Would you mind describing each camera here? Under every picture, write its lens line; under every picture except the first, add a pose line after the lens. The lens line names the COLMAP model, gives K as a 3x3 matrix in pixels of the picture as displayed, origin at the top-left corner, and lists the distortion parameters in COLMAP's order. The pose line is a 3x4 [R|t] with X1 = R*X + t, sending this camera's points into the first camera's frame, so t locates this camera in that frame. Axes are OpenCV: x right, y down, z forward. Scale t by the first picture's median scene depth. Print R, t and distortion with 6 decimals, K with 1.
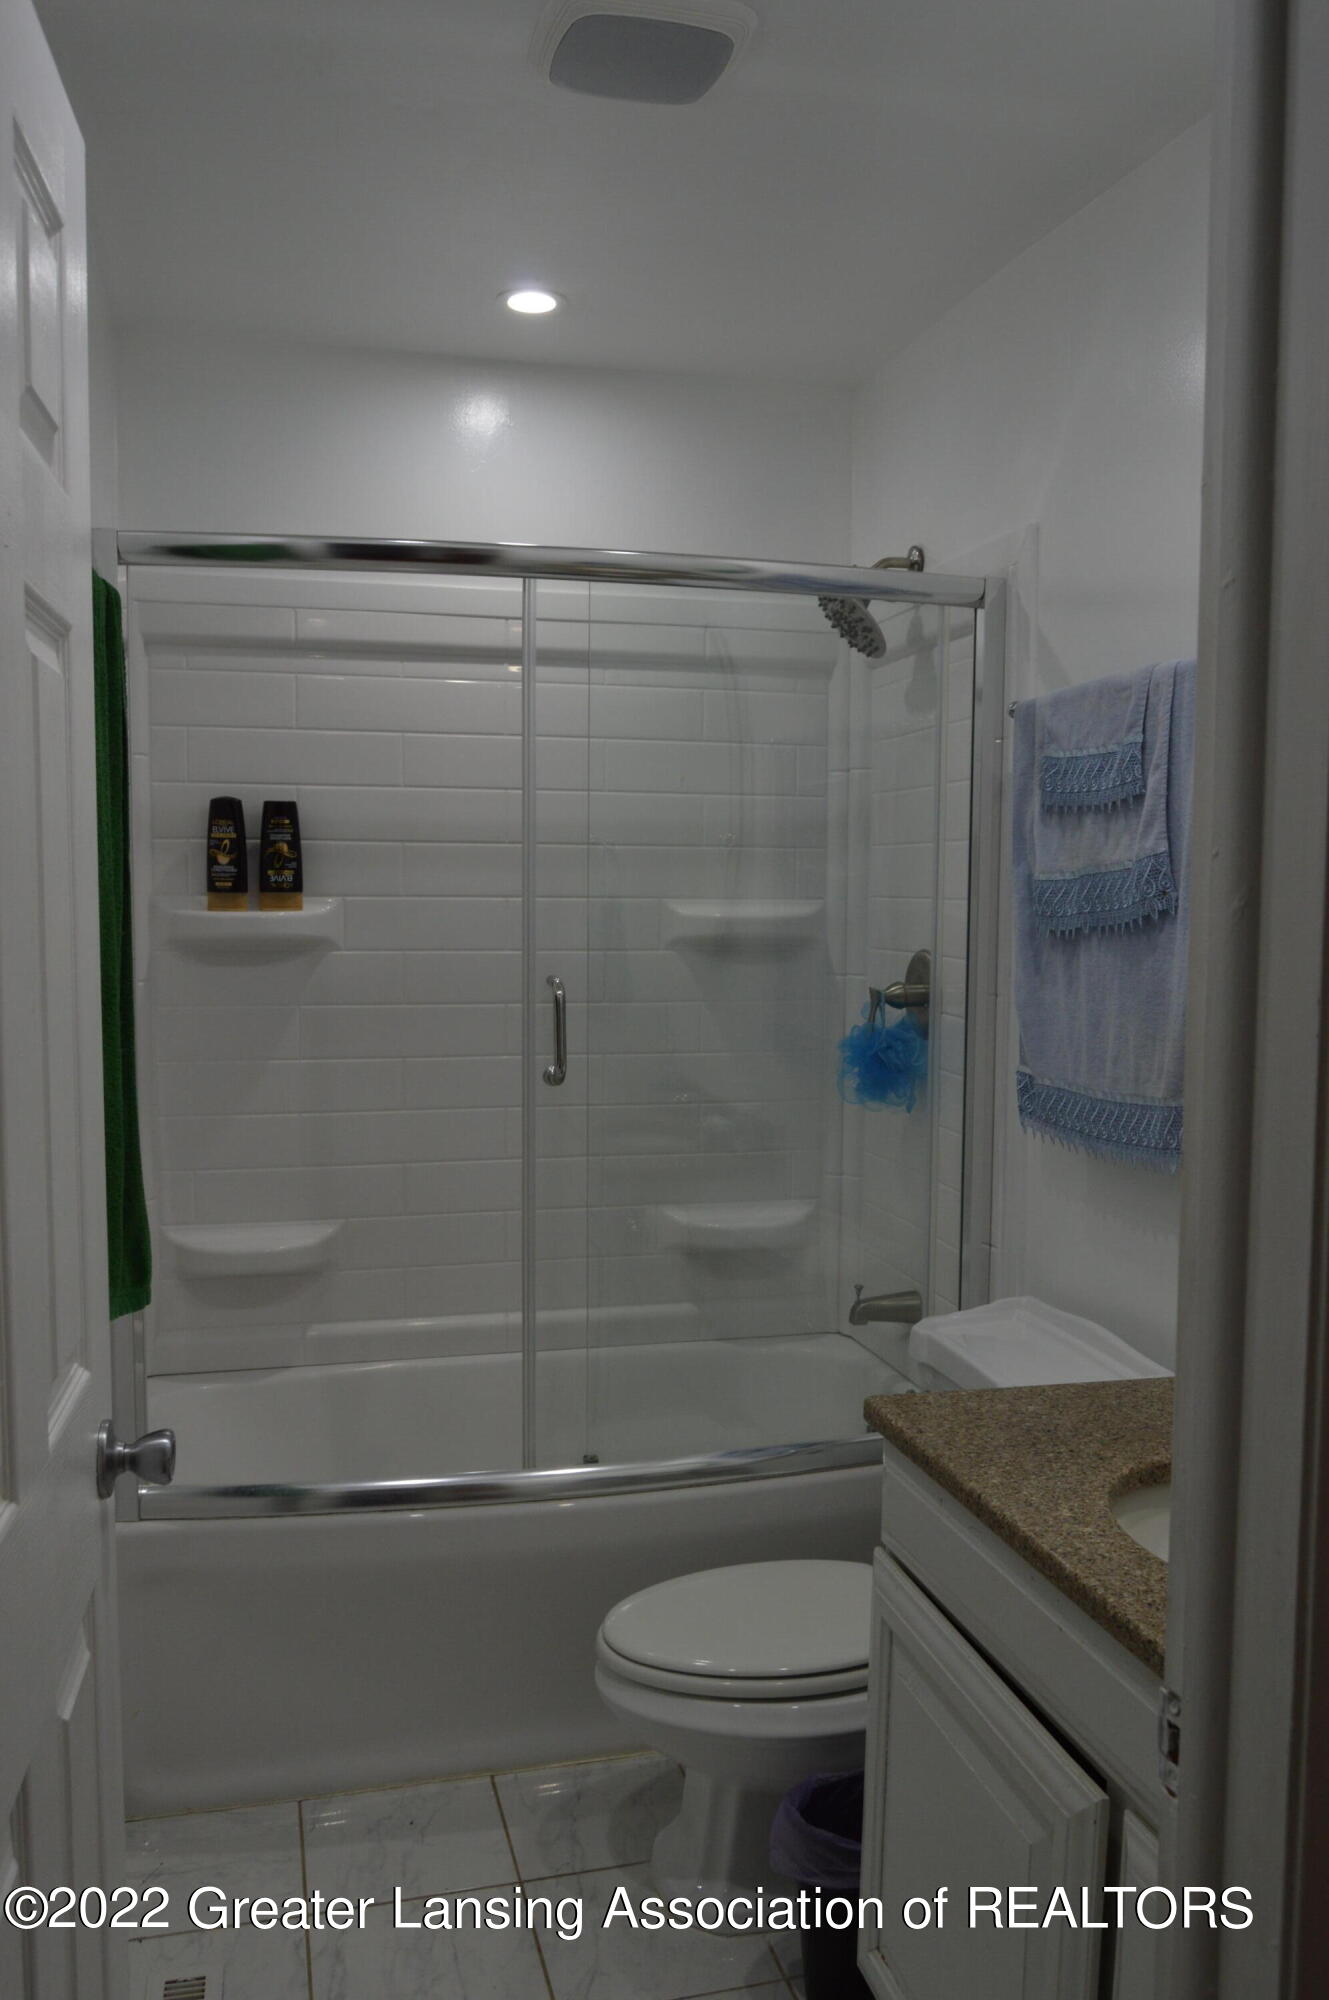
lens RADIAL K [[1643.4, 0, 663.5], [0, 1643.4, 1028.2], [0, 0, 1]] dist [-0.002962, 0.000891]
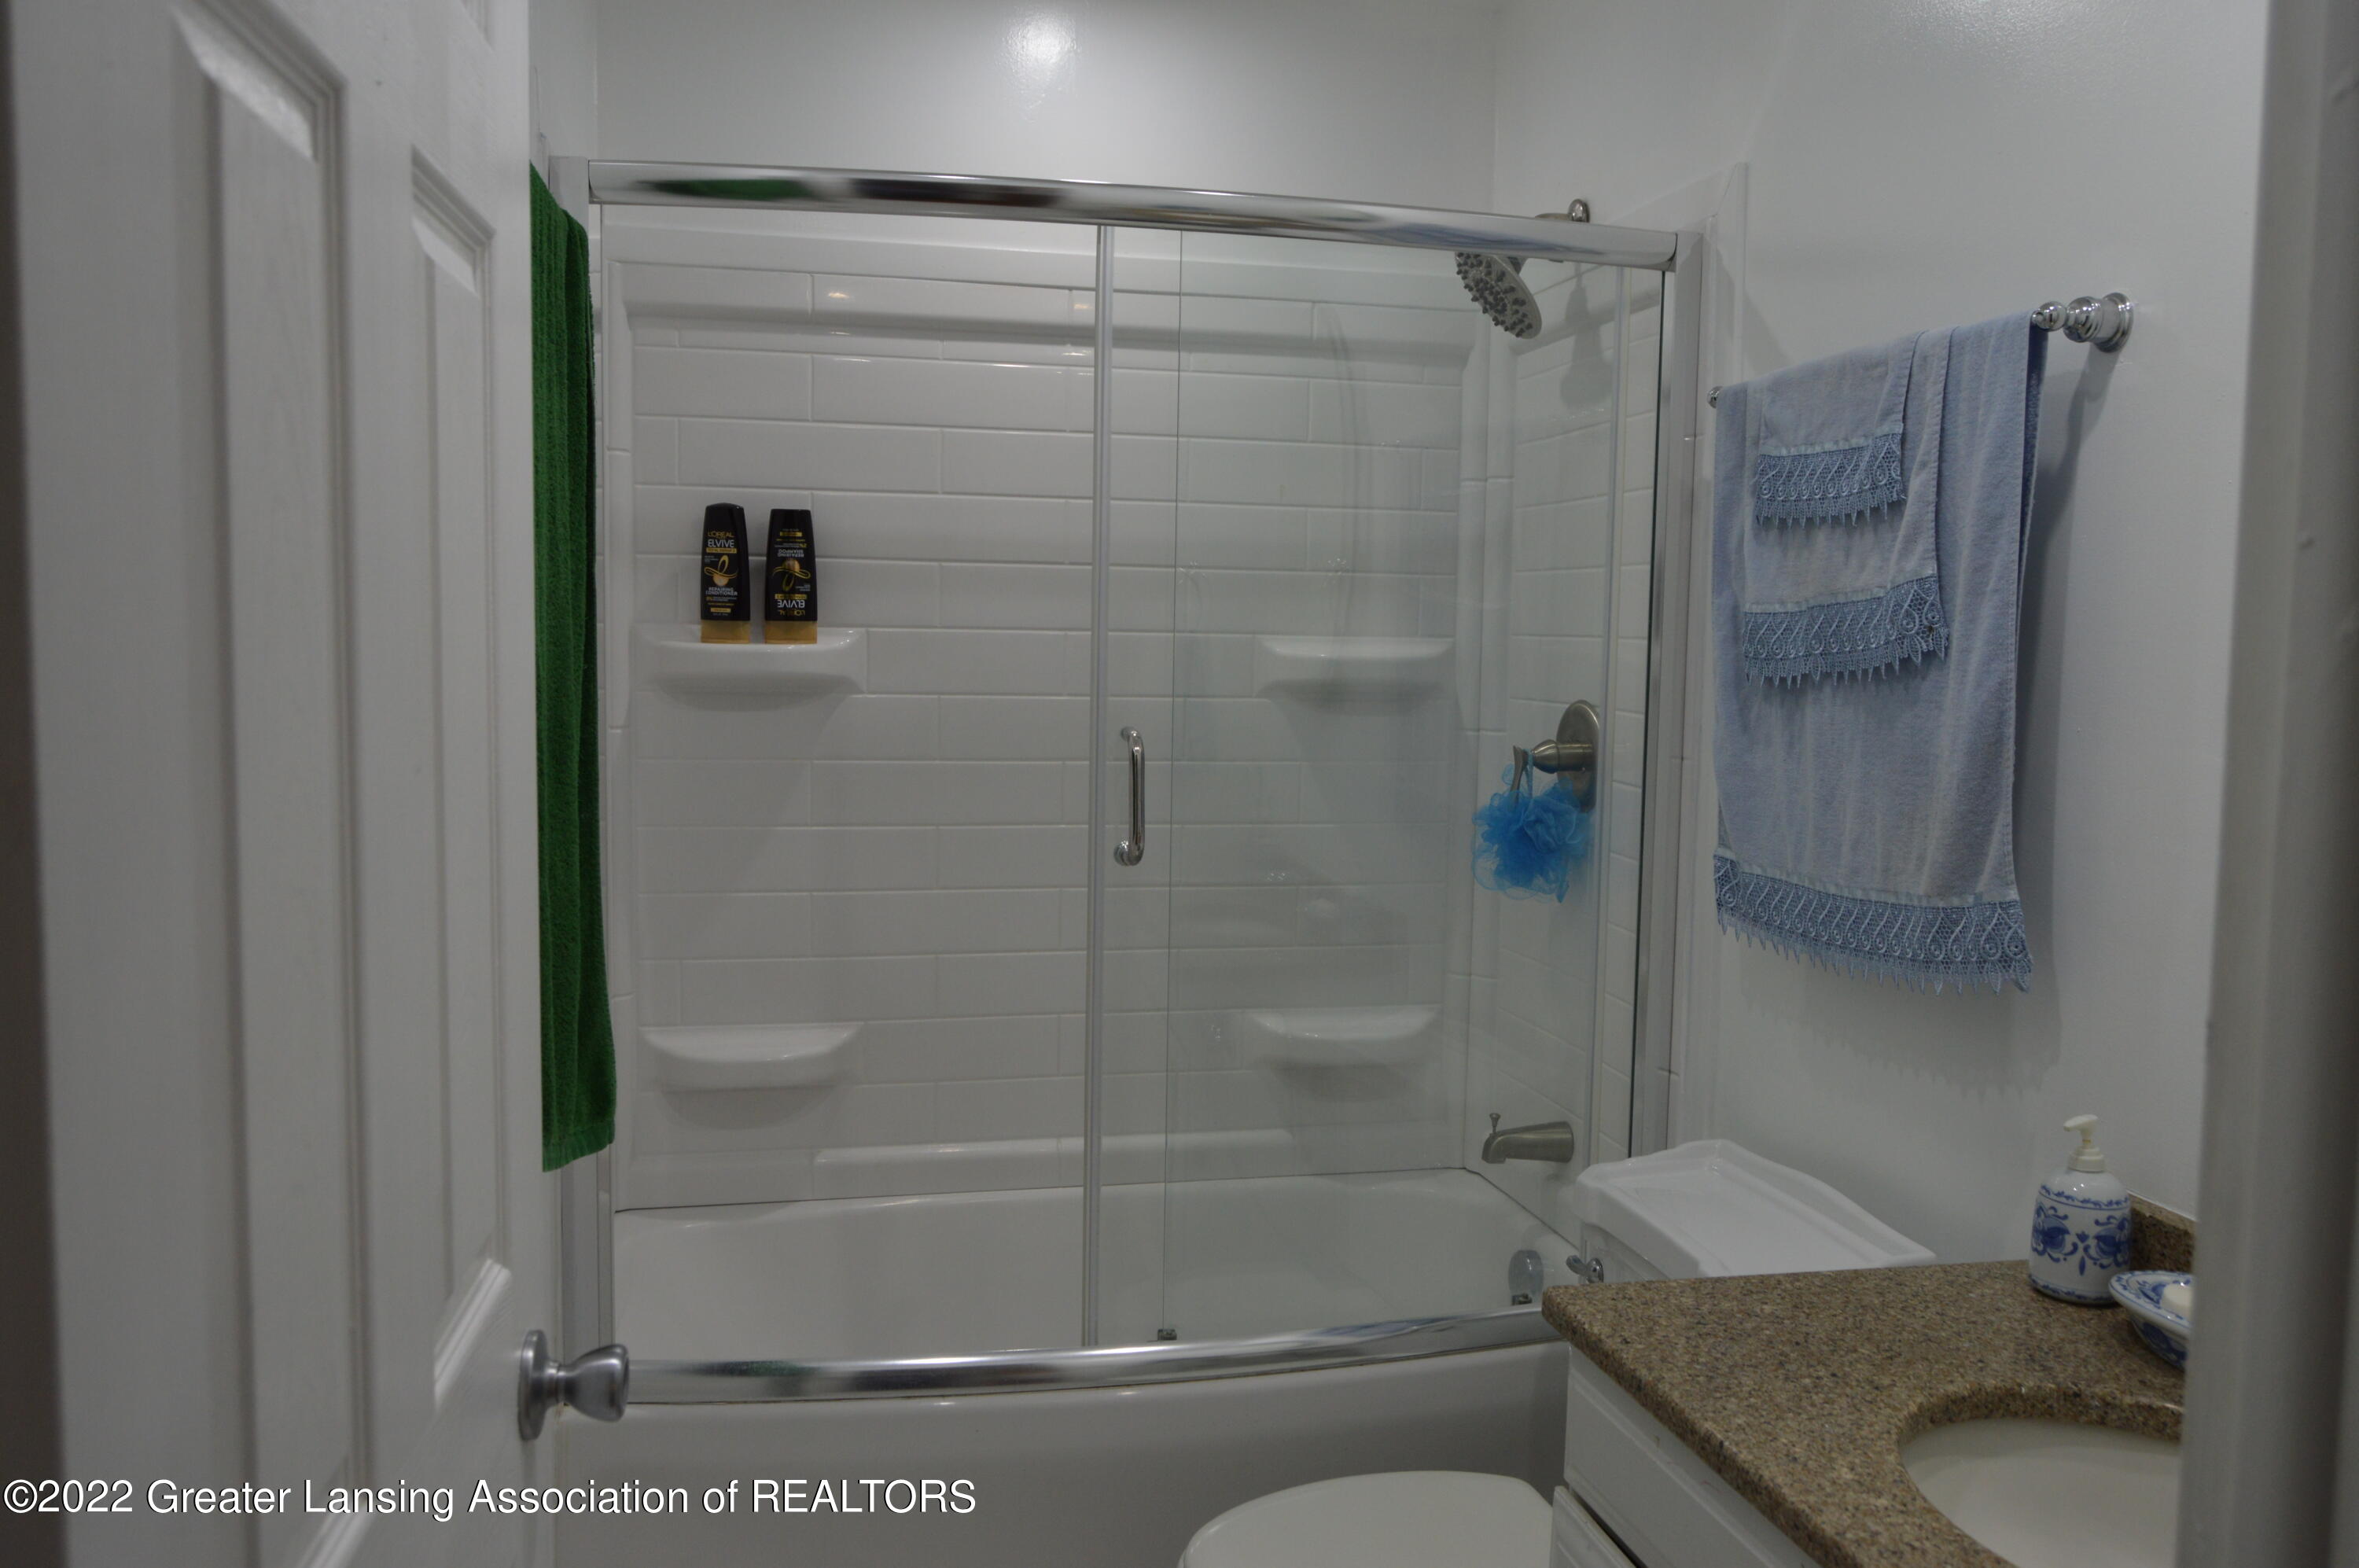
lens RADIAL K [[1826.7, 0, 1179.5], [0, 1826.7, 784.0], [0, 0, 1]] dist [0.001966, -0.001070]
pose [[0.999697, 0.012433, -0.021248, -0.023365], [-0.012462, 0.999922, -0.001203, -0.003749], [0.021231, 0.001467, 0.999774, 0.116861]]
